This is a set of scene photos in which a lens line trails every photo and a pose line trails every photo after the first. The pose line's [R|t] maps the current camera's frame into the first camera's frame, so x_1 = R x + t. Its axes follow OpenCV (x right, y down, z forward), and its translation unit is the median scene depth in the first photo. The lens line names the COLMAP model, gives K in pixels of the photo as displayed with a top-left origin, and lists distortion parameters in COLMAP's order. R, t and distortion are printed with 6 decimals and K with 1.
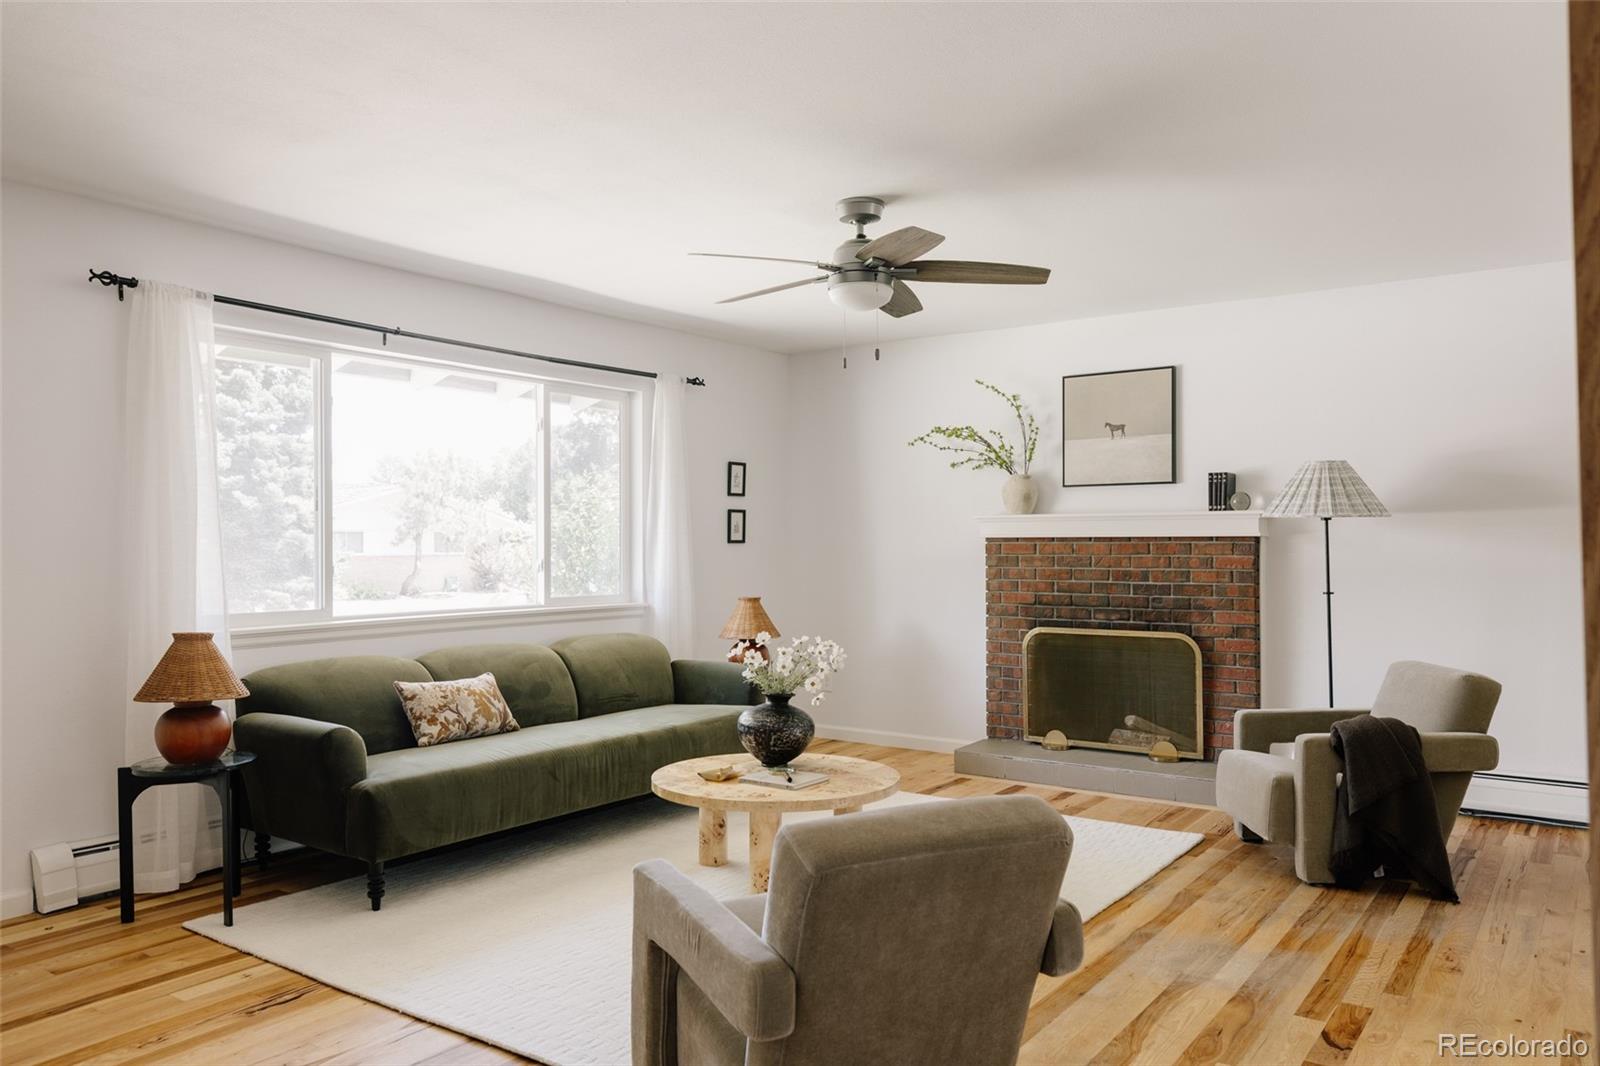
lens RADIAL K [[1138.2, 0, 801.8], [0, 1138.2, 535.3], [0, 0, 1]] dist [-0.000548, -0.000119]
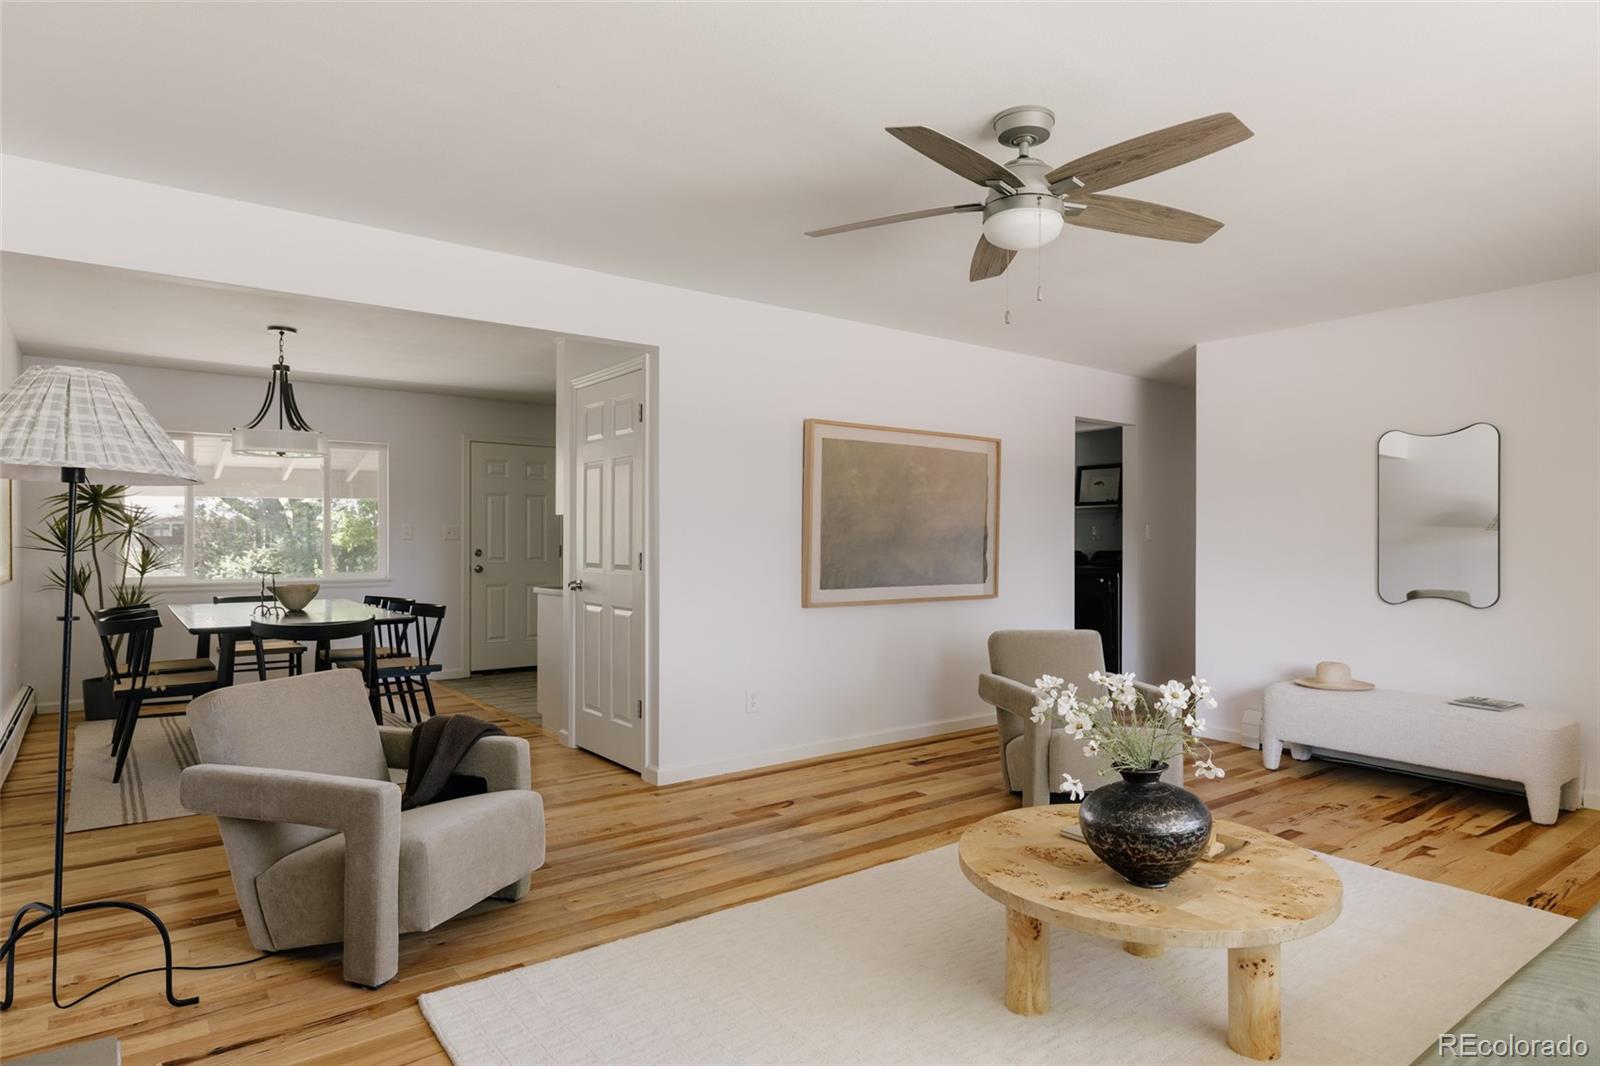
lens RADIAL K [[912.4, 0, 801.2], [0, 912.4, 539.8], [0, 0, 1]] dist [0.000655, 0.000116]
pose [[-0.954180, 0.001043, 0.299232, 0.006512], [-0.001330, 0.999969, -0.007728, 0.026739], [-0.299231, -0.007772, -0.954149, 2.069050]]
